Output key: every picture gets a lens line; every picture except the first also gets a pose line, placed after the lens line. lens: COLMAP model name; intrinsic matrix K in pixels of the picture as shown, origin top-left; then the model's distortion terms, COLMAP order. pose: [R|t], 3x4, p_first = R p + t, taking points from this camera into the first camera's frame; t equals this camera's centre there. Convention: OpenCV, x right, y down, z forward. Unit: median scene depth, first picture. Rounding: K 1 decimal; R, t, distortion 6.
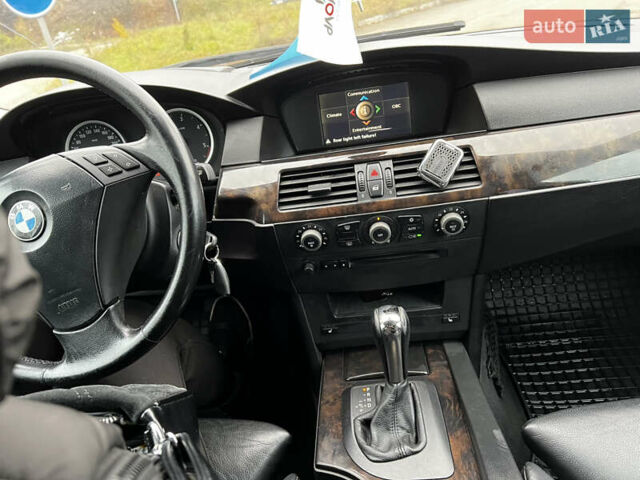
lens RADIAL K [[477.4, 0, 318.1], [0, 477.4, 241.7], [0, 0, 1]] dist [0.084281, -0.140667]
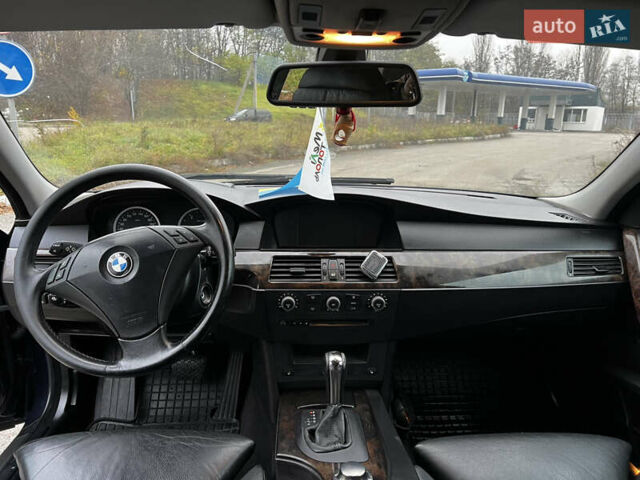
lens RADIAL K [[477.4, 0, 318.1], [0, 477.4, 241.7], [0, 0, 1]] dist [0.084281, -0.140667]
pose [[0.980886, 0.136042, 0.139125, -0.161466], [-0.100965, 0.967036, -0.233769, 0.154887], [-0.166341, 0.215254, 0.962287, -0.526551]]
